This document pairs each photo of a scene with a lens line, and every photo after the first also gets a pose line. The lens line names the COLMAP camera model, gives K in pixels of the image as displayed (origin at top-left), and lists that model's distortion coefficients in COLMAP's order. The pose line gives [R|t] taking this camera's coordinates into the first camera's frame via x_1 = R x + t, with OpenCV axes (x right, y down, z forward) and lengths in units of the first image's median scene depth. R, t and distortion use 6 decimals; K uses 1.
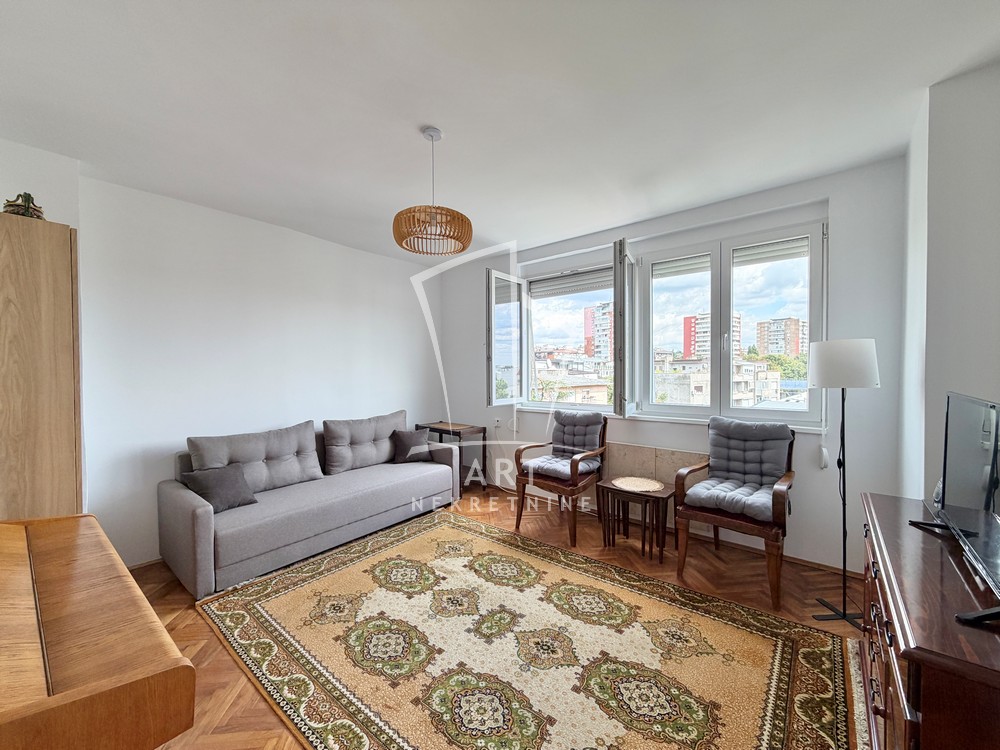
lens RADIAL K [[400.9, 0, 496.0], [0, 400.9, 376.6], [0, 0, 1]] dist [-0.000538, -0.000366]
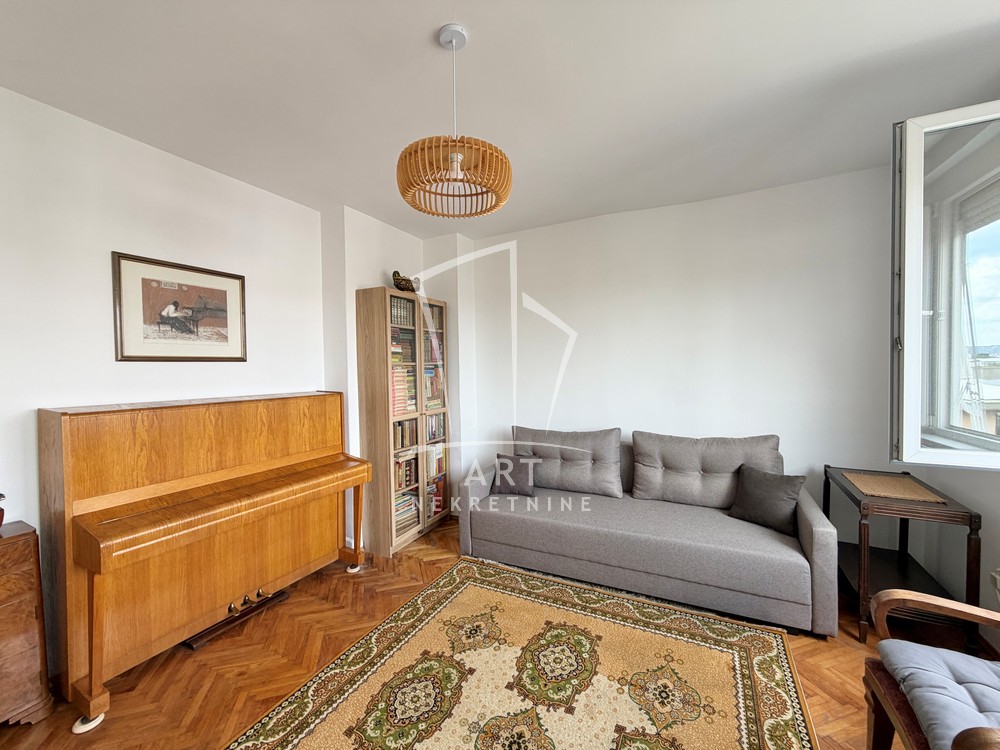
lens RADIAL K [[398.3, 0, 496.4], [0, 398.3, 377.1], [0, 0, 1]] dist [0.000960, -0.000263]
pose [[0.203125, 0.026165, -0.978803, 0.340513], [-0.005663, 0.999658, 0.025548, -0.022074], [0.979136, 0.000354, 0.203204, 0.591999]]
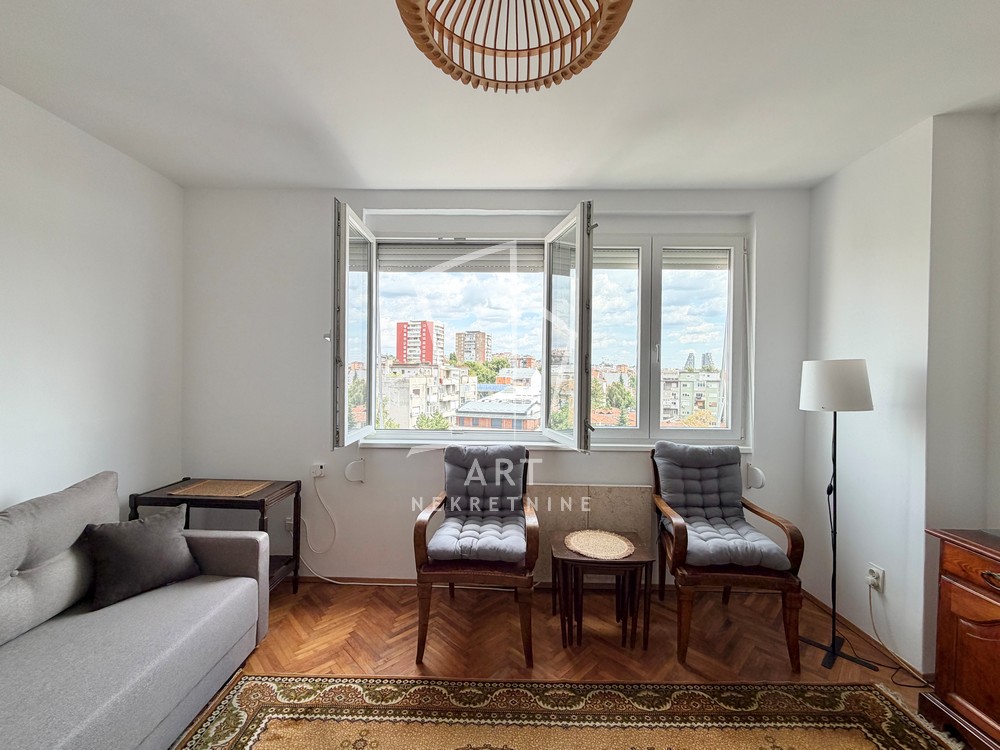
lens RADIAL K [[412.9, 0, 497.0], [0, 412.9, 376.3], [0, 0, 1]] dist [-0.000321, -0.000095]
pose [[0.775289, 0.010019, 0.631527, -0.237448], [-0.005127, 0.999941, -0.009570, -0.024119], [-0.631586, 0.004182, 0.775295, 0.479715]]
